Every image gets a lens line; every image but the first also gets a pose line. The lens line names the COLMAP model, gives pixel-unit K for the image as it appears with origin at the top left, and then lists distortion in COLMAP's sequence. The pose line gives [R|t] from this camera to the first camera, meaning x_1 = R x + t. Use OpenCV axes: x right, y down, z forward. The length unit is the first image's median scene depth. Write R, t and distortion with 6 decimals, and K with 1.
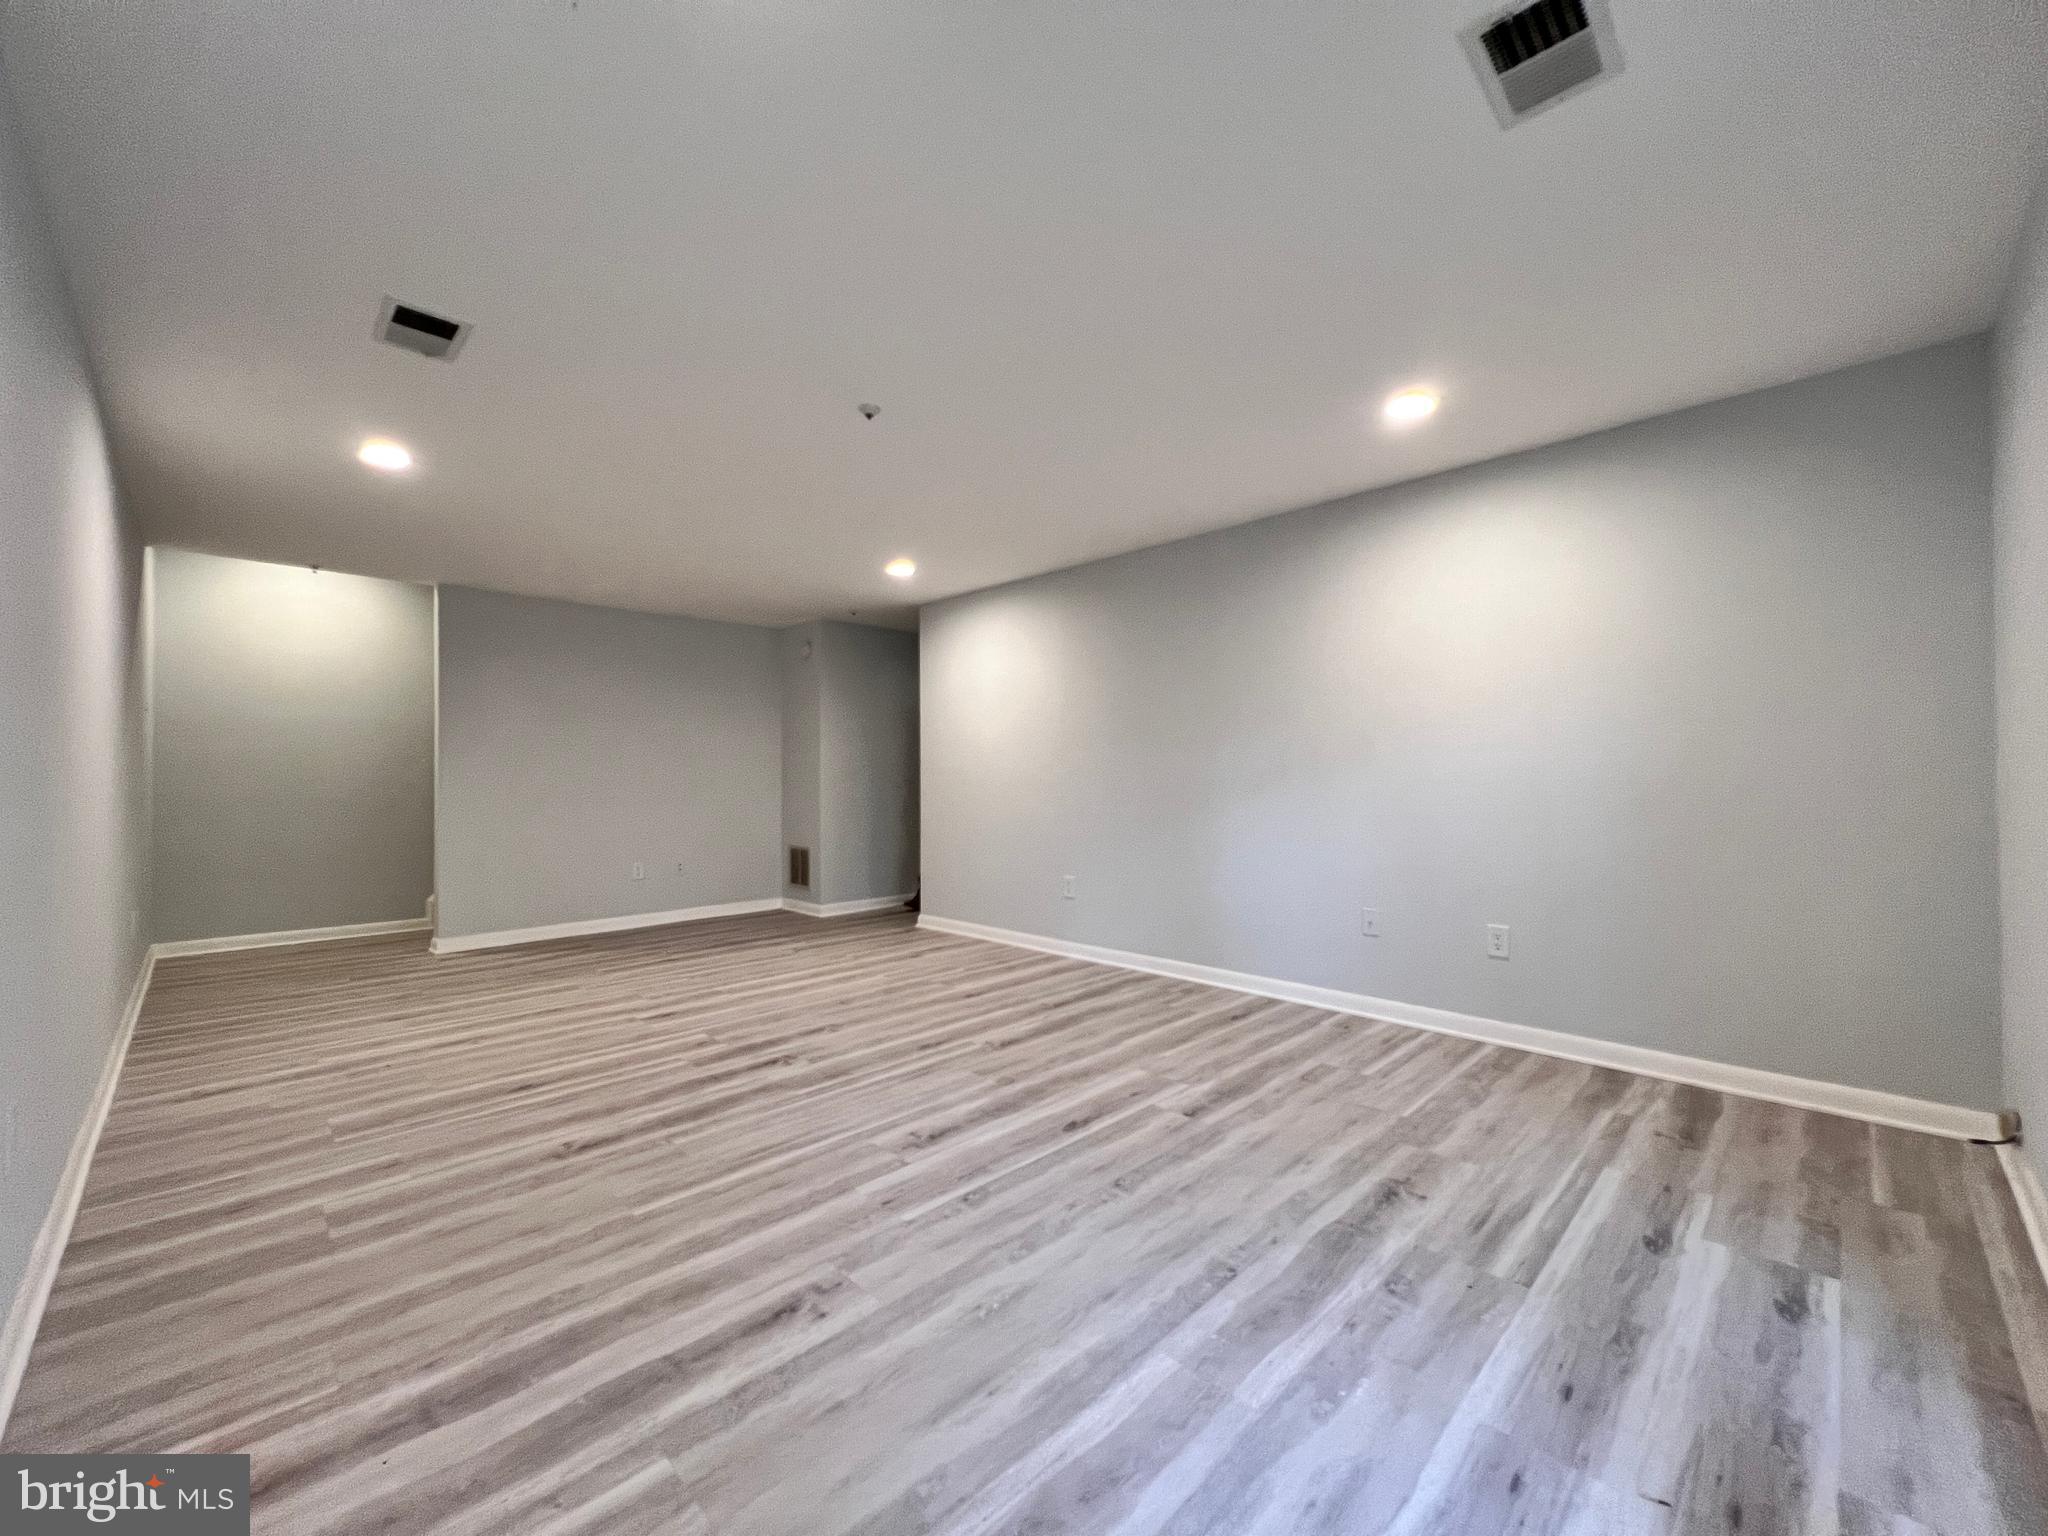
lens RADIAL K [[819.1, 0, 1024.2], [0, 819.1, 774.7], [0, 0, 1]] dist [0.000551, 0.000147]
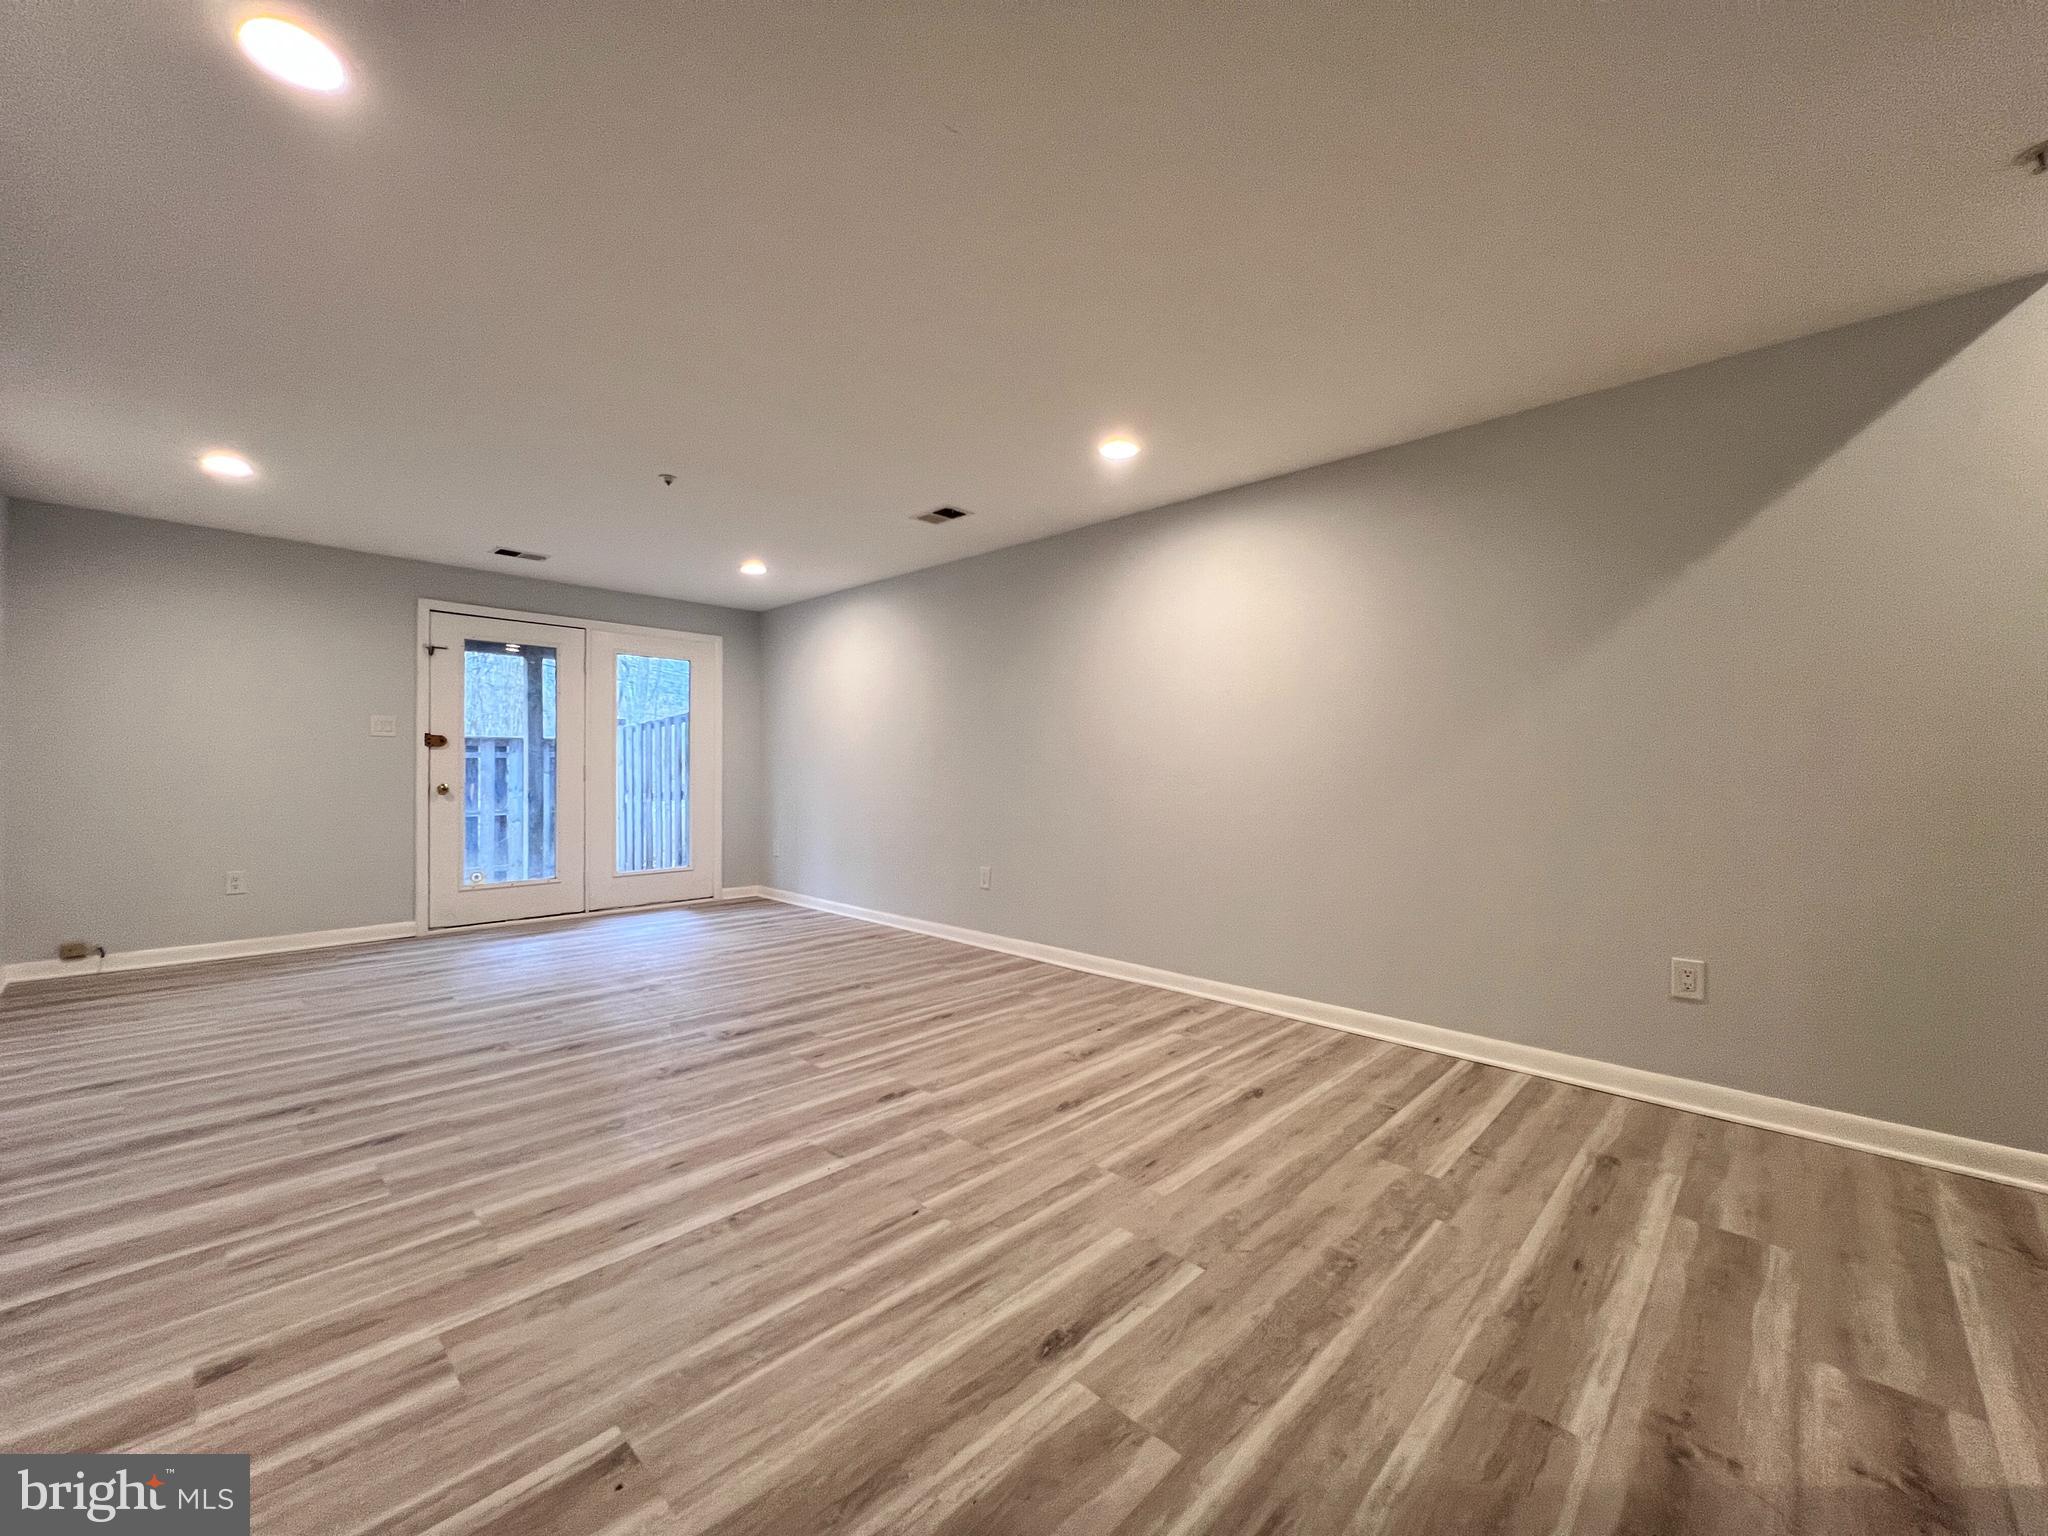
lens RADIAL K [[819.1, 0, 1023.8], [0, 819.1, 774.0], [0, 0, 1]] dist [0.000551, 0.000147]
pose [[-0.999777, 0.001983, -0.021011, -0.642658], [0.002209, 0.999940, -0.010710, 0.029753], [0.020988, -0.010754, -0.999722, 2.040407]]
